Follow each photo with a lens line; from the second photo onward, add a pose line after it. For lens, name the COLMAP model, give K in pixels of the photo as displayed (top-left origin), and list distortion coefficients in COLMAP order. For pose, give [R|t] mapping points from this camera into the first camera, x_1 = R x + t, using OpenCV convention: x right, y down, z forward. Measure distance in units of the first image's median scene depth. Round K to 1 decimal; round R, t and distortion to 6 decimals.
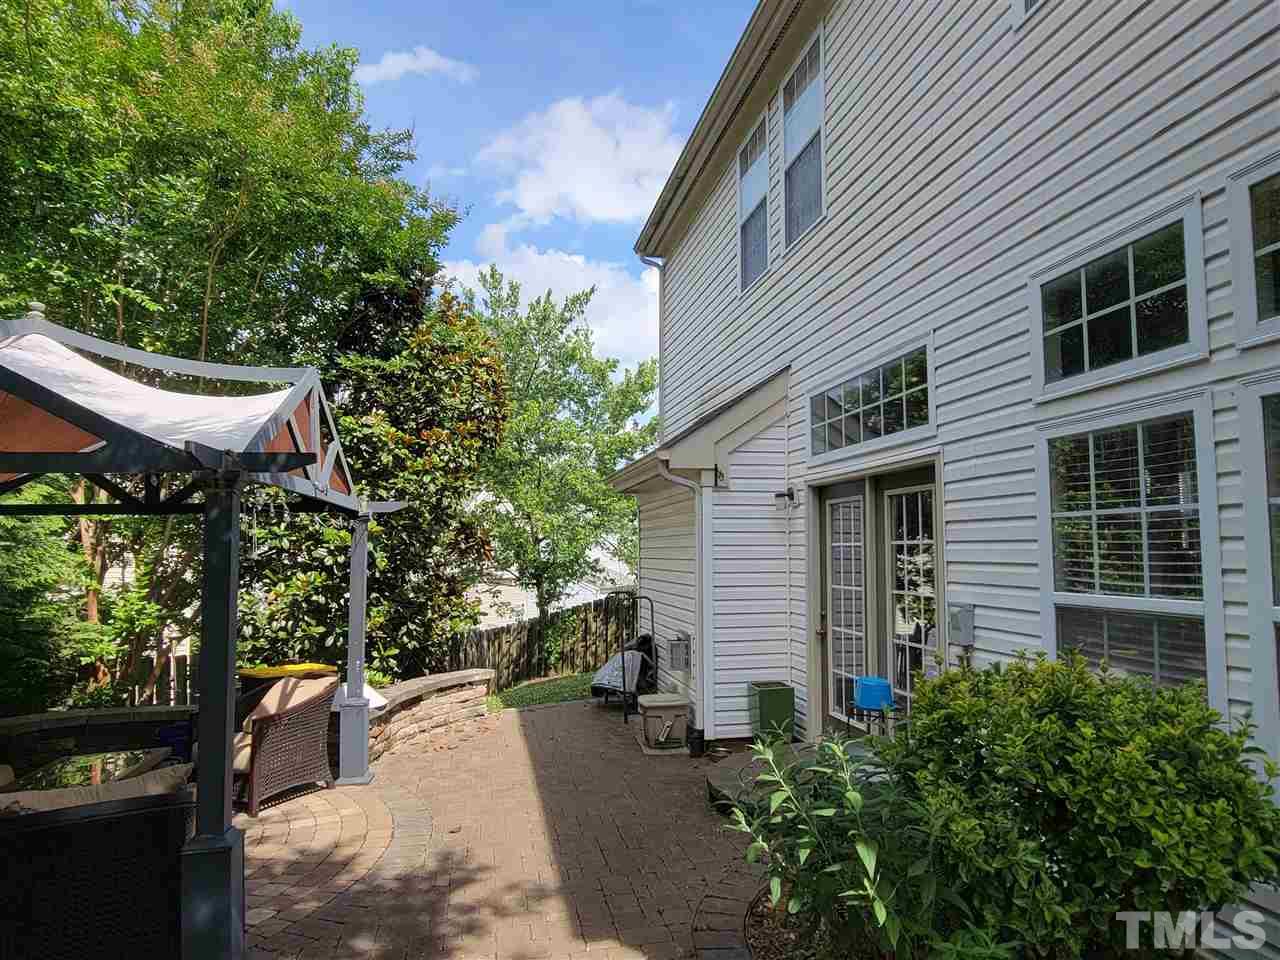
lens RADIAL K [[800.5, 0, 640.2], [0, 800.5, 488.0], [0, 0, 1]] dist [-0.004797, 0.003288]
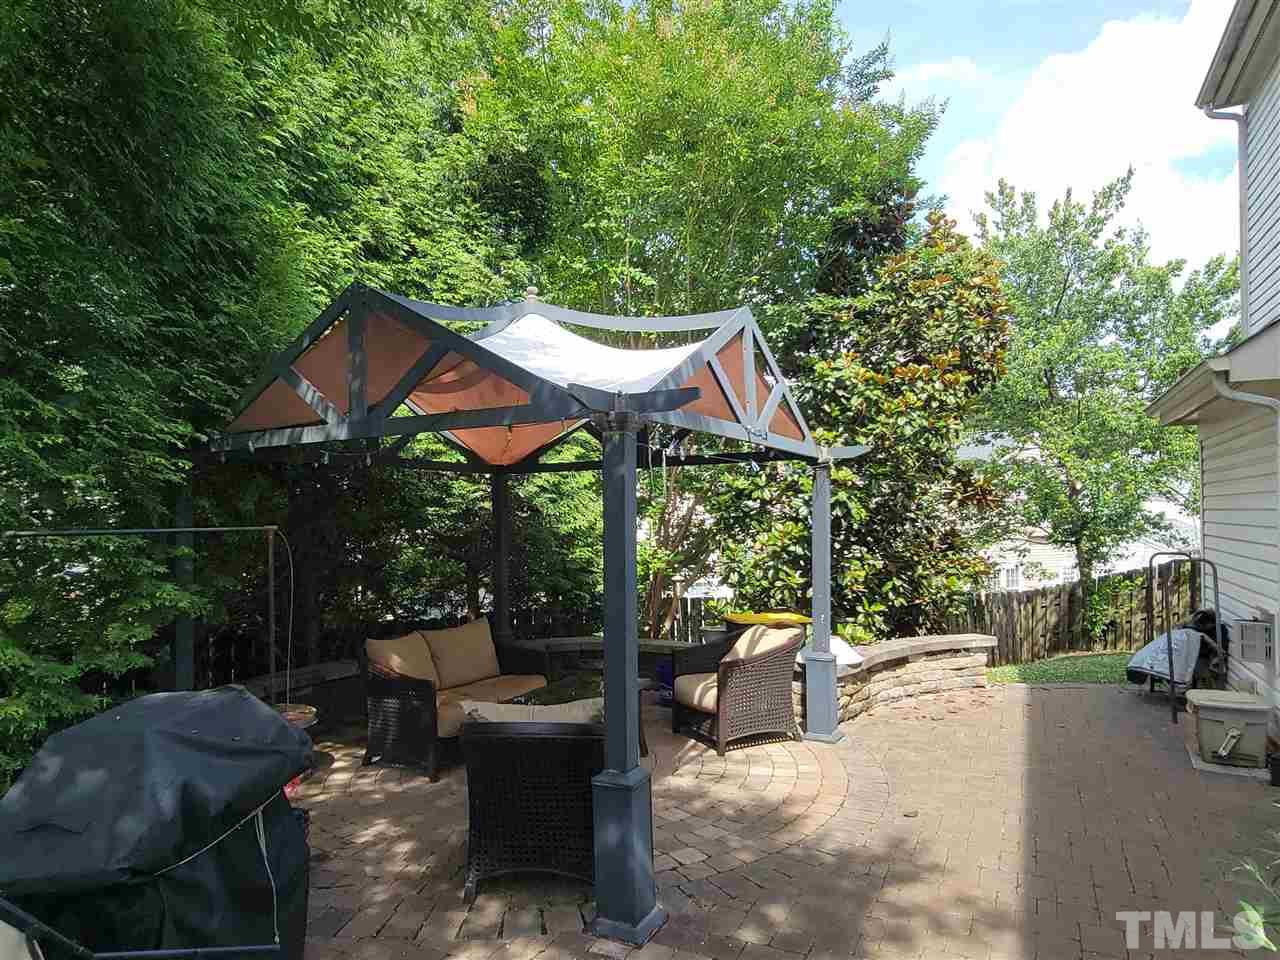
lens RADIAL K [[800.5, 0, 638.6], [0, 800.5, 492.4], [0, 0, 1]] dist [-0.004797, 0.003288]
pose [[0.794349, -0.012857, -0.607325, 0.044198], [0.049194, 0.997854, 0.043219, 0.014976], [0.605466, -0.064208, 0.793277, 0.093526]]
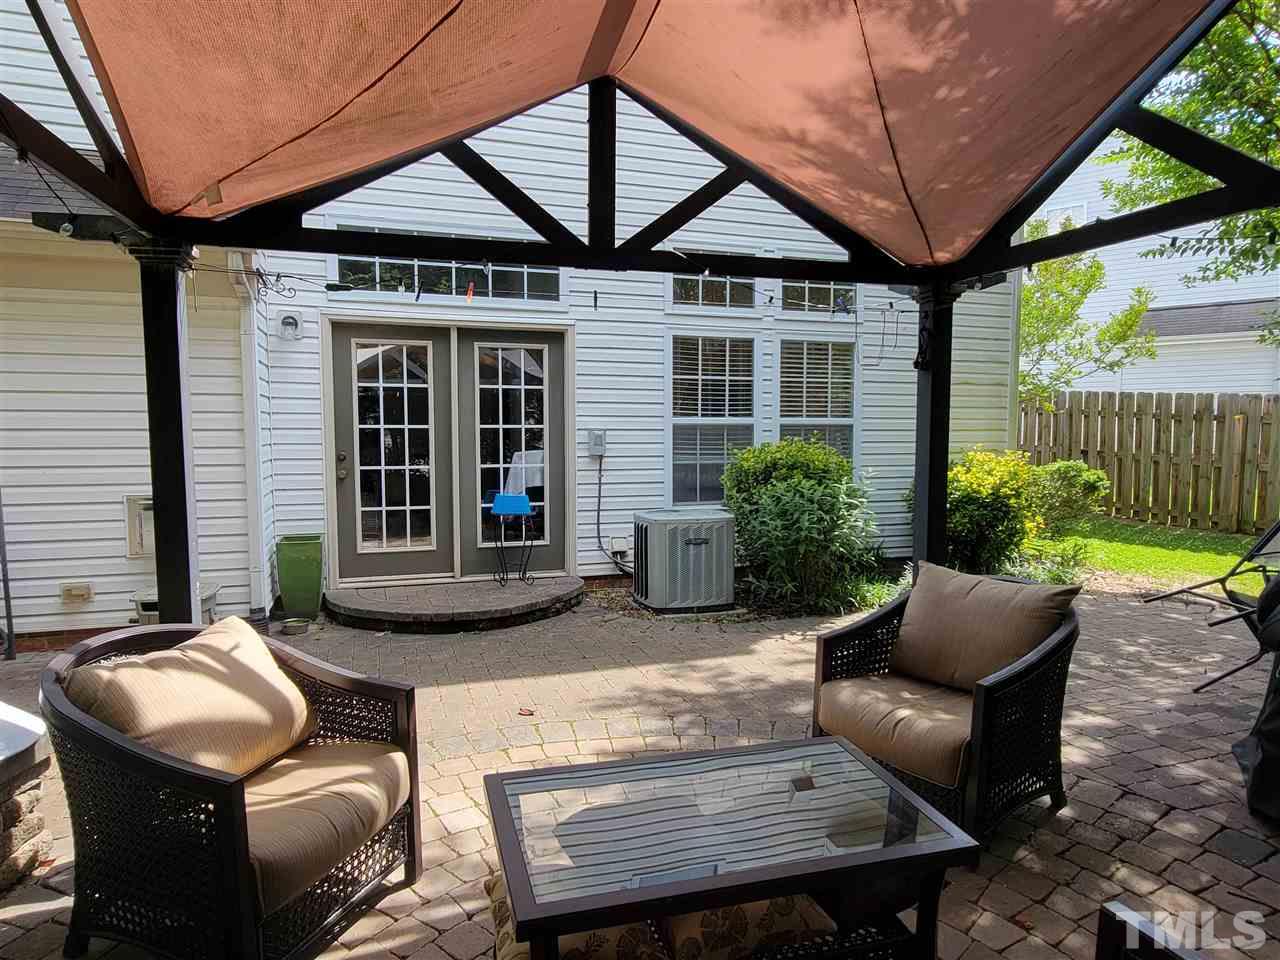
lens RADIAL K [[800.5, 0, 641.9], [0, 800.5, 481.2], [0, 0, 1]] dist [-0.004797, 0.003288]
pose [[-0.120956, -0.068375, 0.990300, -0.684636], [-0.081727, 0.994924, 0.058712, 0.088093], [-0.989288, -0.073833, -0.125930, 0.659128]]
